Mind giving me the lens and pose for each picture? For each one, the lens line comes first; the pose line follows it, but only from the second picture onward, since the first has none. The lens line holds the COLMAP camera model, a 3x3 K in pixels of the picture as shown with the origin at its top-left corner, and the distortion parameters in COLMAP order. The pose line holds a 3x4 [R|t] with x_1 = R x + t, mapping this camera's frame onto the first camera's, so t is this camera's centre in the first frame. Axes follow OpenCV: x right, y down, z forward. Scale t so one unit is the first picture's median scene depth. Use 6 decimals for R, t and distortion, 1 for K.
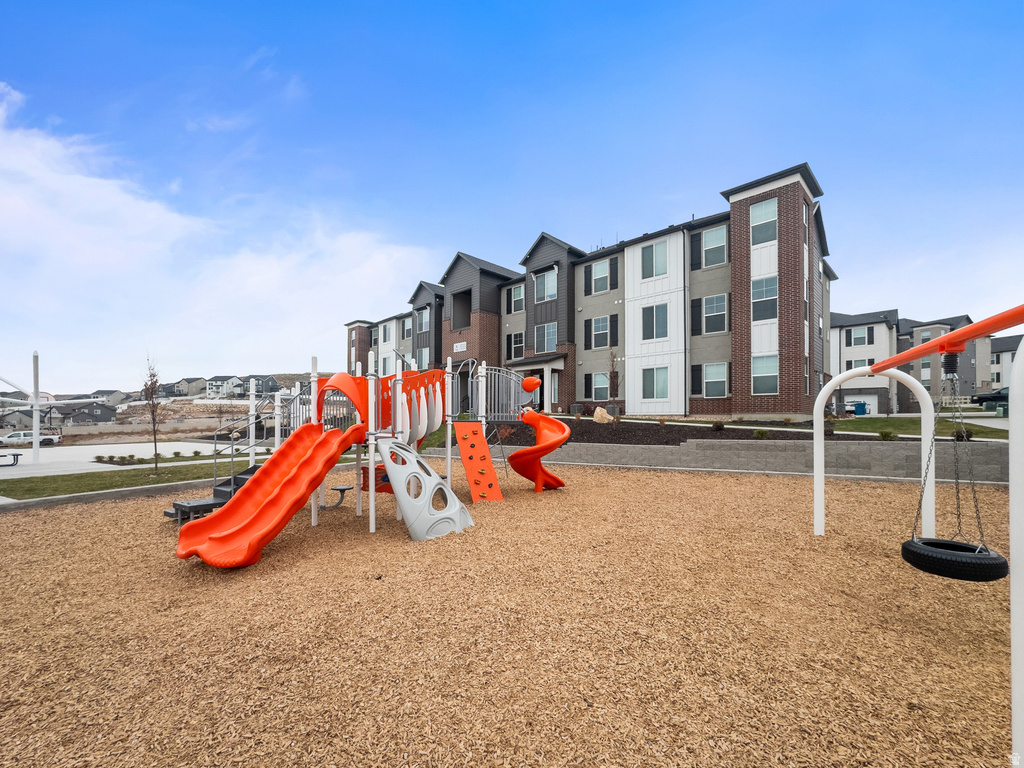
lens RADIAL K [[450.1, 0, 508.1], [0, 450.1, 414.3], [0, 0, 1]] dist [-0.018717, 0.000012]
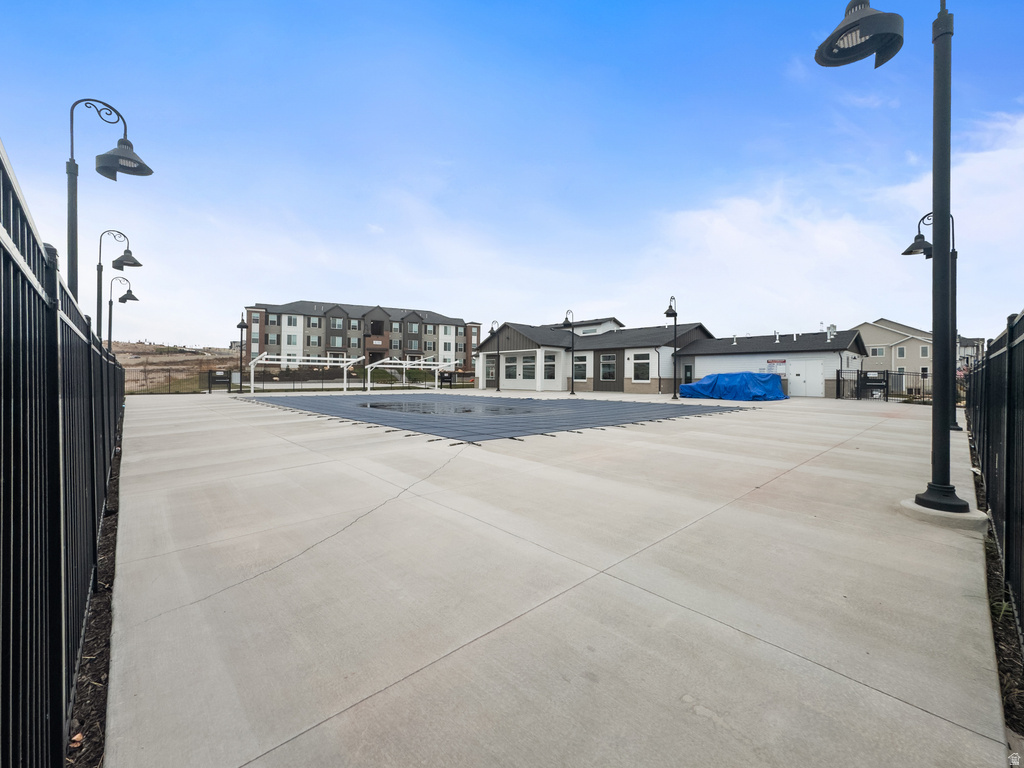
lens RADIAL K [[432.2, 0, 515.1], [0, 432.2, 379.5], [0, 0, 1]] dist [-0.026788, 0.004429]
pose [[0.288342, 0.006051, 0.957508, -2.759511], [-0.016006, 0.999871, -0.001499, 0.067017], [-0.957394, -0.014894, 0.288402, -0.578178]]
